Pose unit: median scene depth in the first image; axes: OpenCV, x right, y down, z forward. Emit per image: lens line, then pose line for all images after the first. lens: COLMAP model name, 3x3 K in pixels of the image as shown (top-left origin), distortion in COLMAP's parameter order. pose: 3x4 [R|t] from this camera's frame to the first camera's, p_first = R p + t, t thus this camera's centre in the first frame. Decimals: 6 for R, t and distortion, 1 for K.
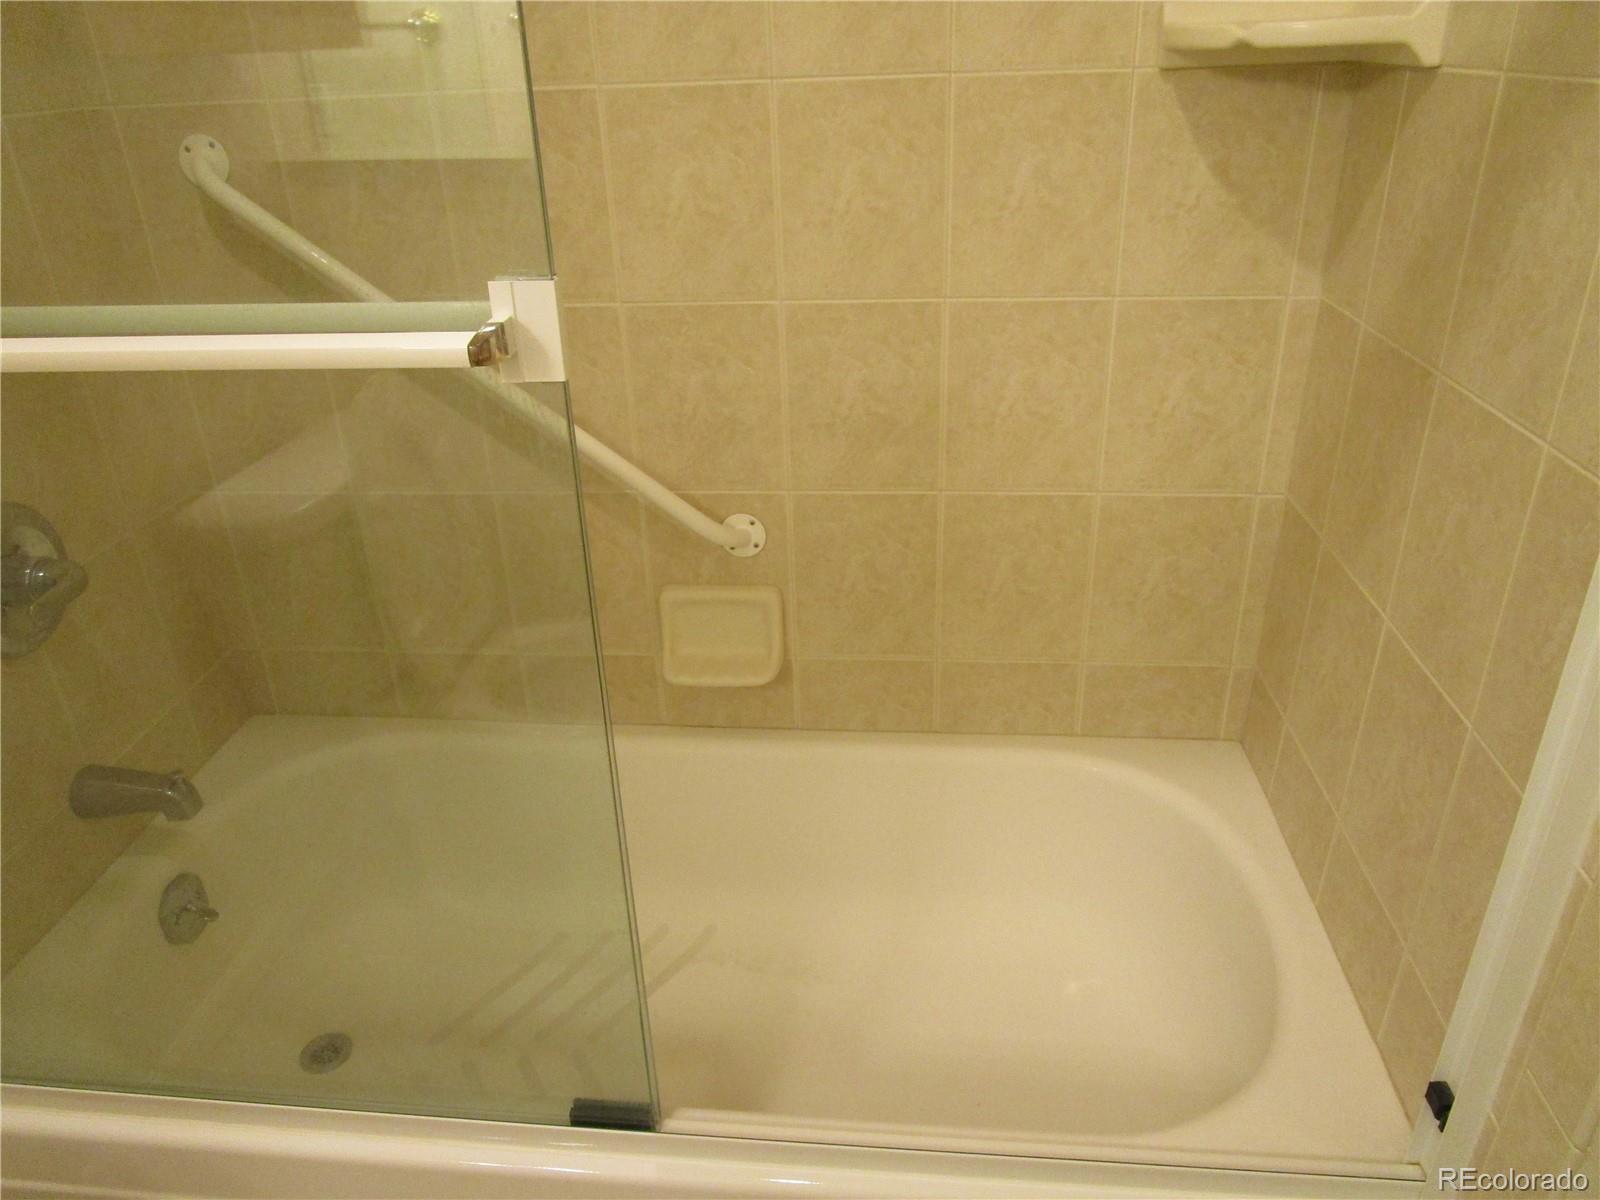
lens RADIAL K [[1140.5, 0, 800.0], [0, 1140.5, 600.0], [0, 0, 1]] dist [-0.030642, 0.011350]
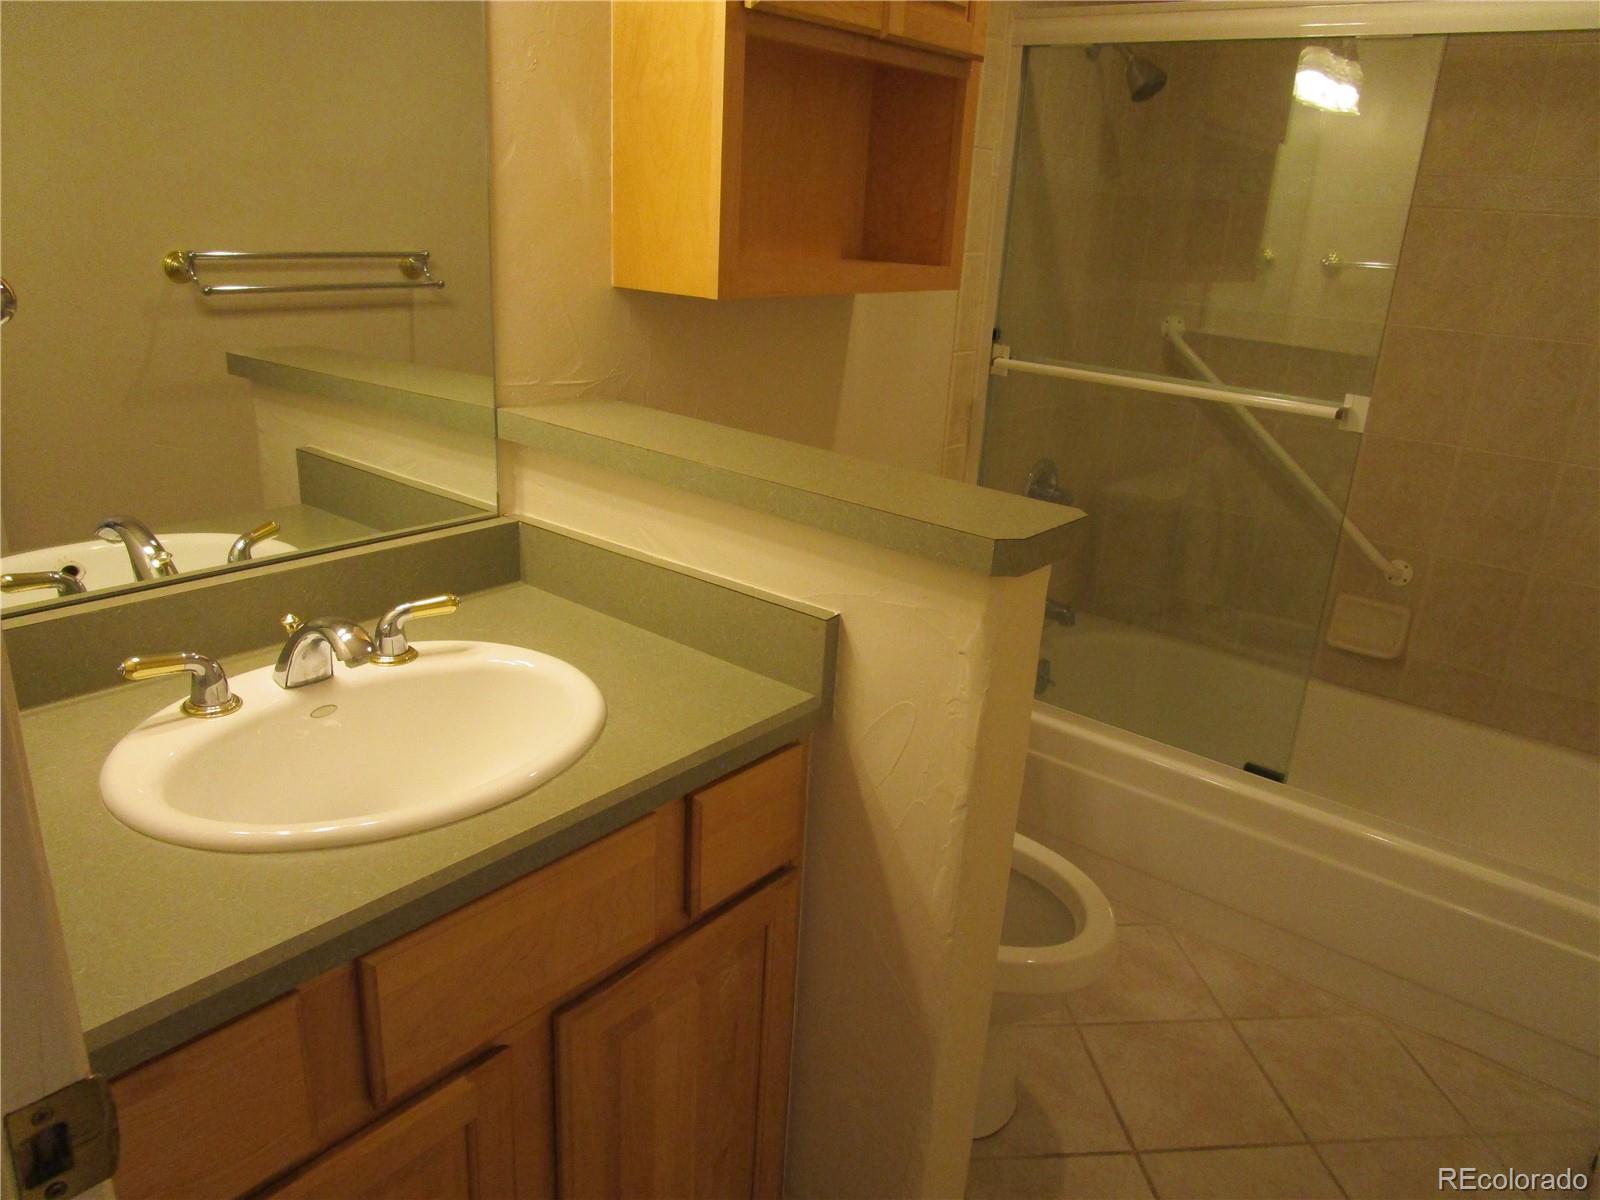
lens RADIAL K [[1140.5, 0, 800.0], [0, 1140.5, 600.0], [0, 0, 1]] dist [-0.030642, 0.011350]
pose [[0.828186, 0.257650, -0.497718, 0.067747], [-0.322195, 0.945523, -0.046659, 0.379362], [0.458583, 0.199004, 0.866083, -0.964595]]
